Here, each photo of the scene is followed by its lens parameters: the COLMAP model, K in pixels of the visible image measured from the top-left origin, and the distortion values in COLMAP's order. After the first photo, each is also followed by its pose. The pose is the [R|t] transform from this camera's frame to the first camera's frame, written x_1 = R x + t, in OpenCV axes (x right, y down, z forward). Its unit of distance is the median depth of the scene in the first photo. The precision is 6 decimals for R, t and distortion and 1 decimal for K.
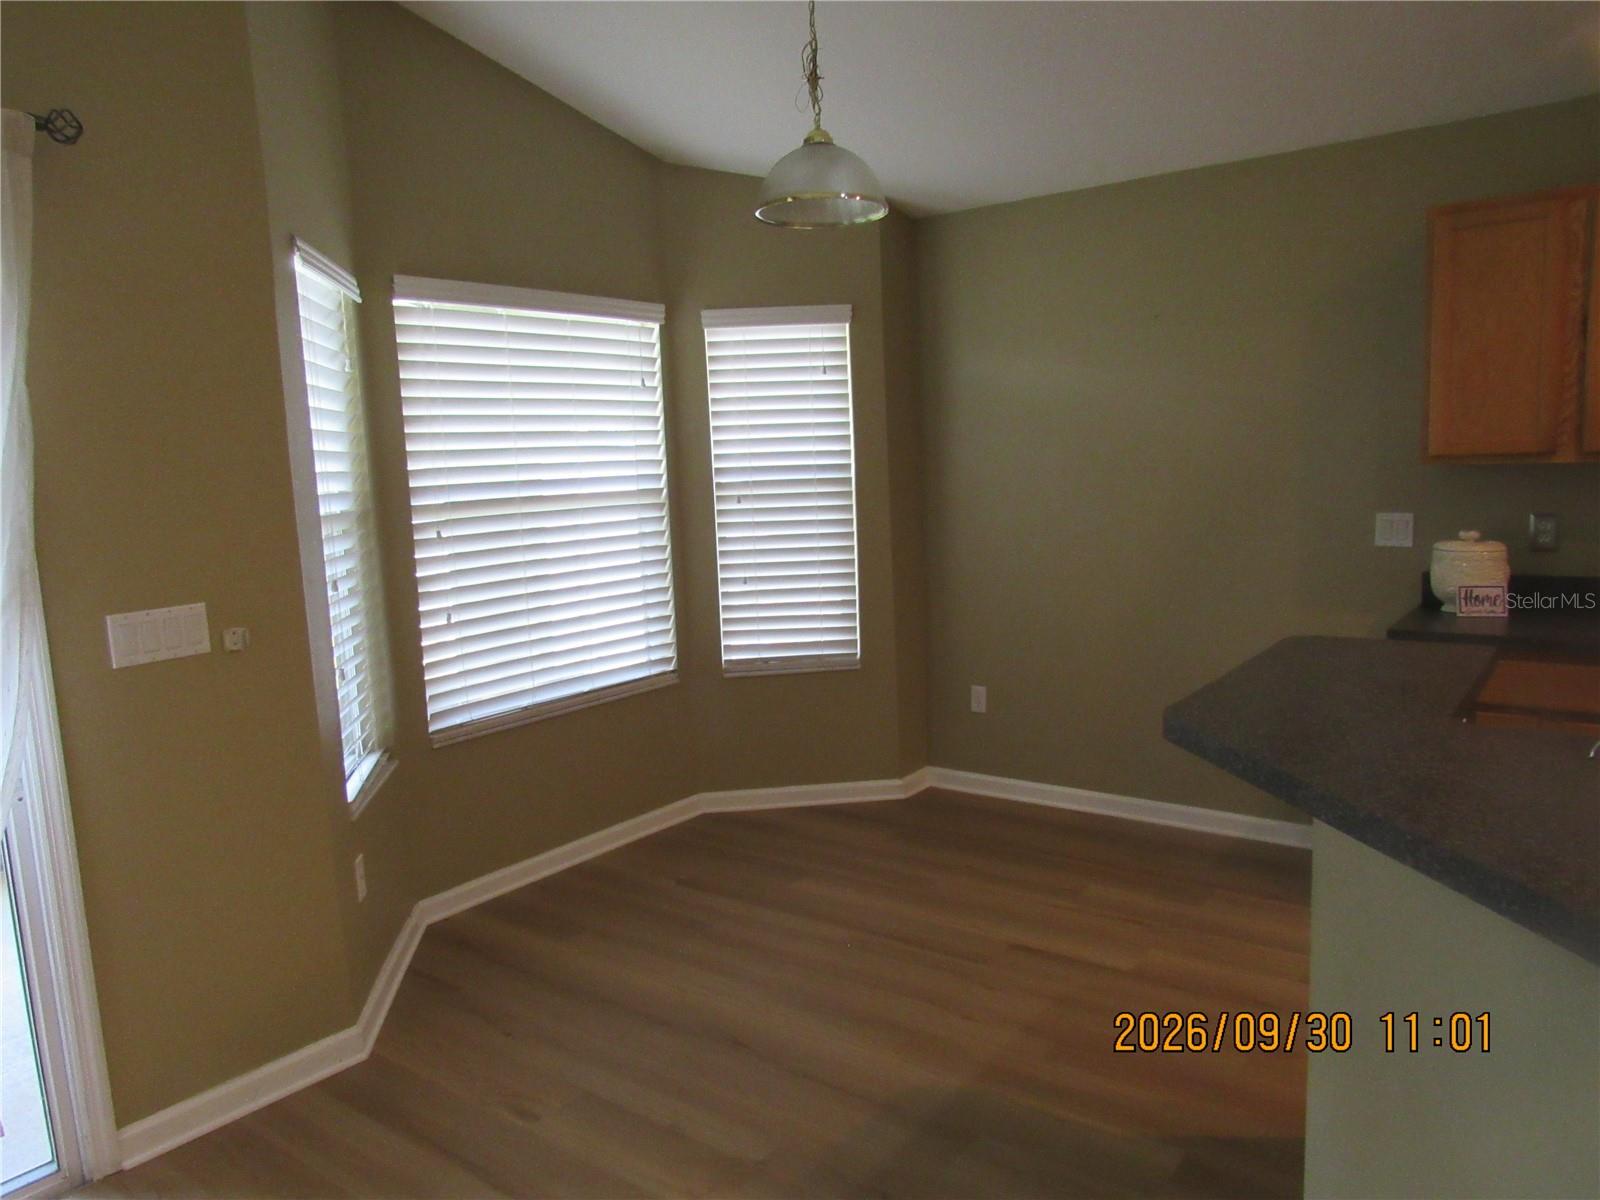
lens RADIAL K [[1150.6, 0, 792.3], [0, 1150.6, 605.8], [0, 0, 1]] dist [-0.032369, 0.003975]
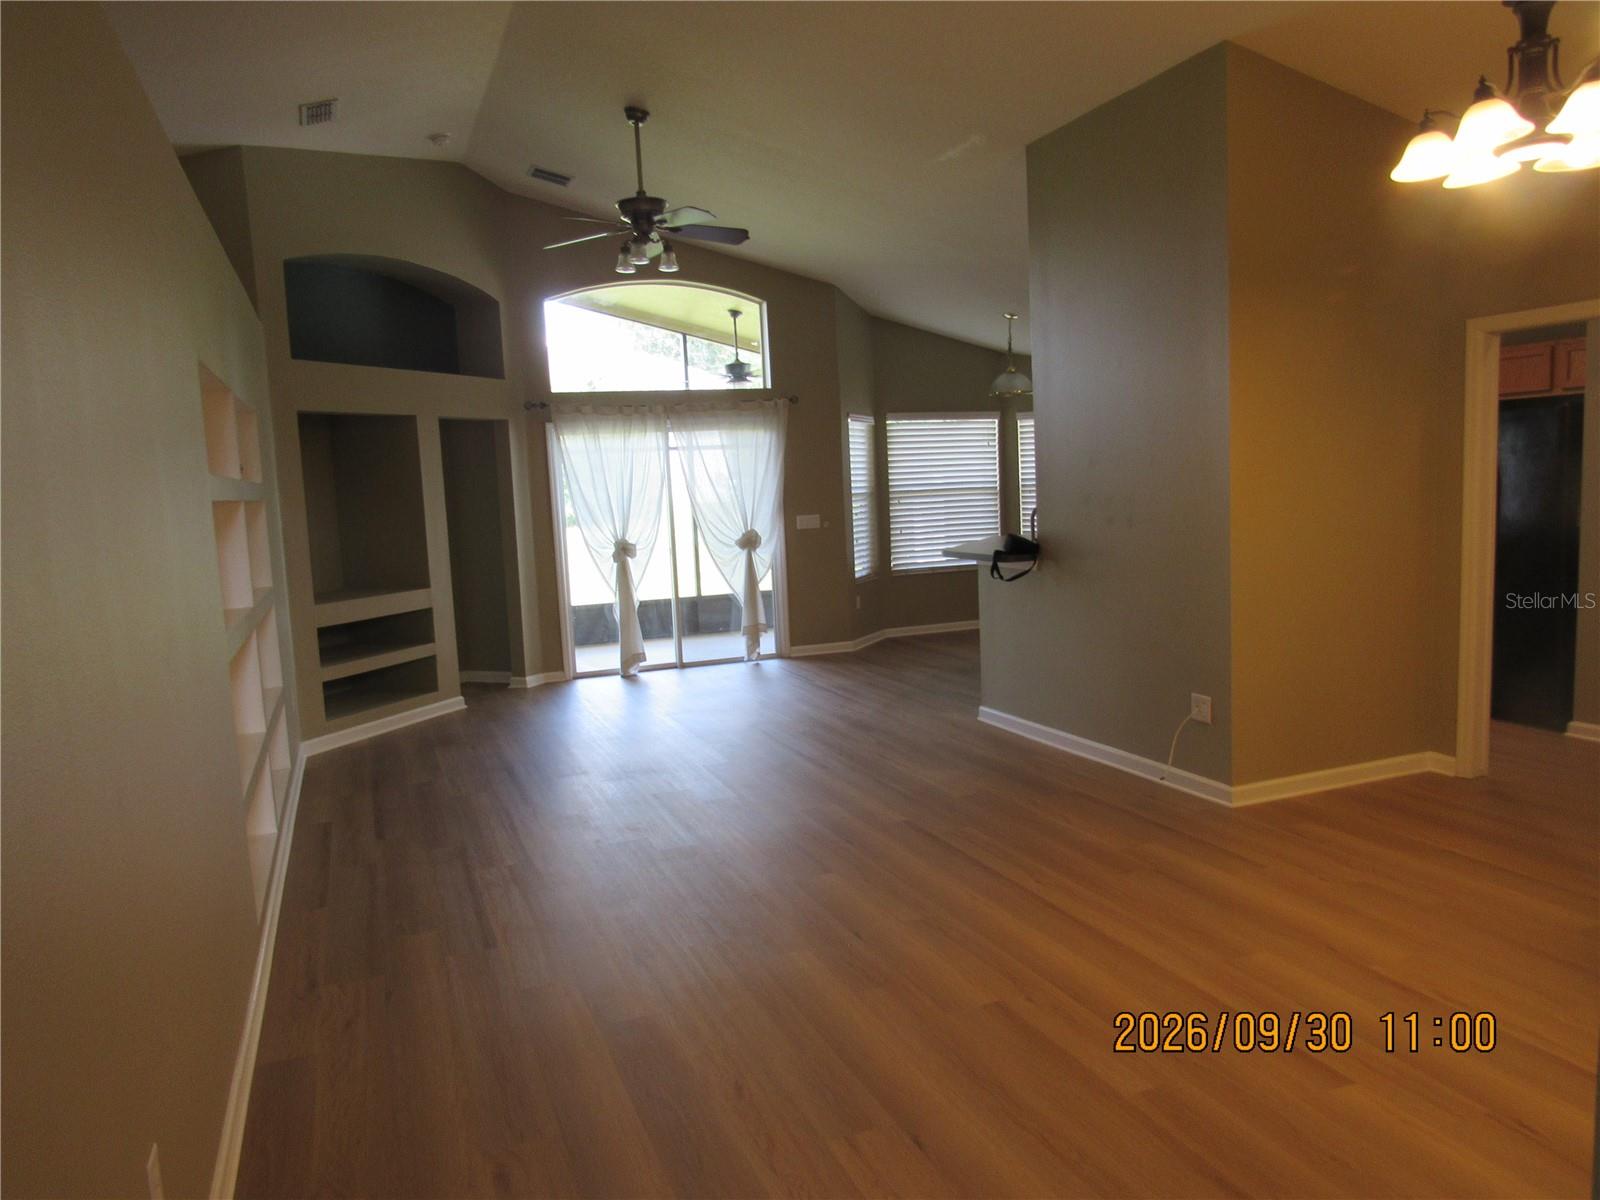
lens RADIAL K [[1139.6, 0, 789.7], [0, 1139.6, 609.5], [0, 0, 1]] dist [-0.021482, 0.004164]
pose [[0.852827, 0.061182, -0.518597, 0.782081], [-0.062098, 0.997948, 0.015614, 0.147776], [0.518489, 0.018888, 0.854876, -1.289860]]
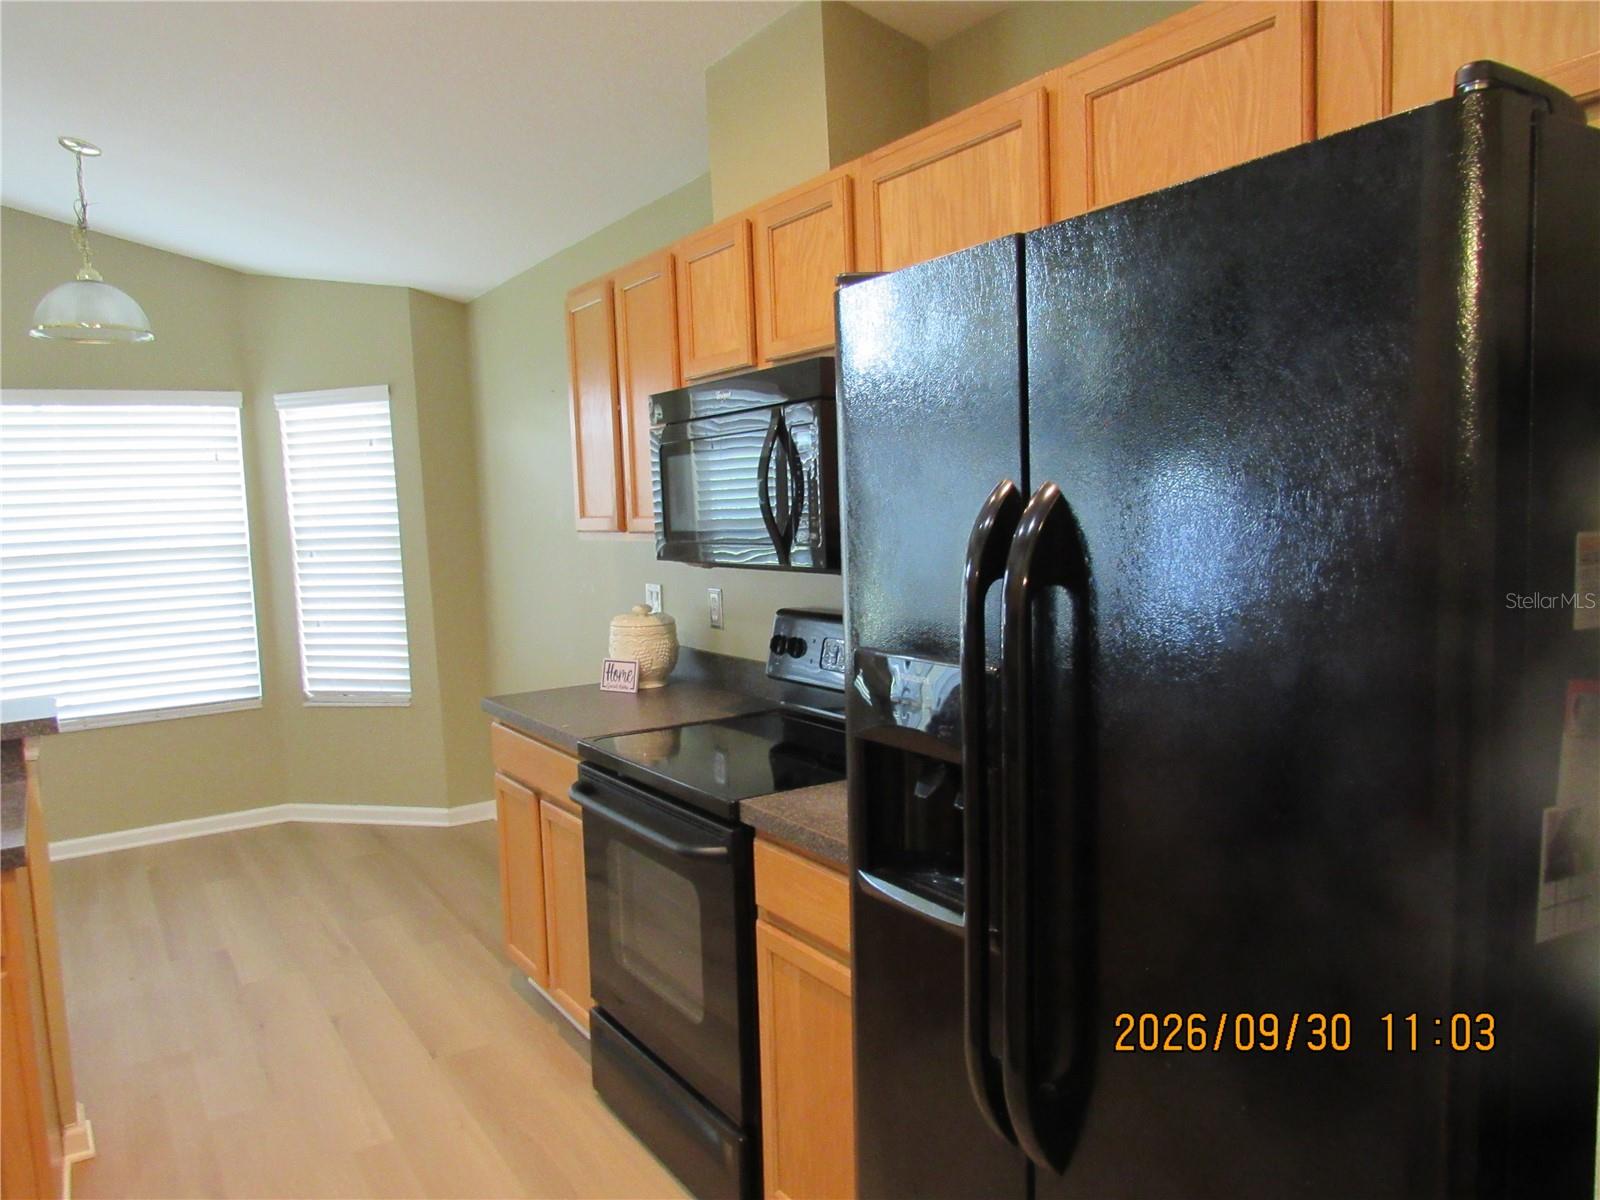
lens RADIAL K [[1150.6, 0, 792.3], [0, 1150.6, 605.8], [0, 0, 1]] dist [-0.032369, 0.003975]
pose [[0.940415, 0.031805, -0.338538, 0.830631], [-0.039203, 0.999118, -0.015036, -0.043103], [0.337761, 0.027412, 0.940833, 0.076741]]
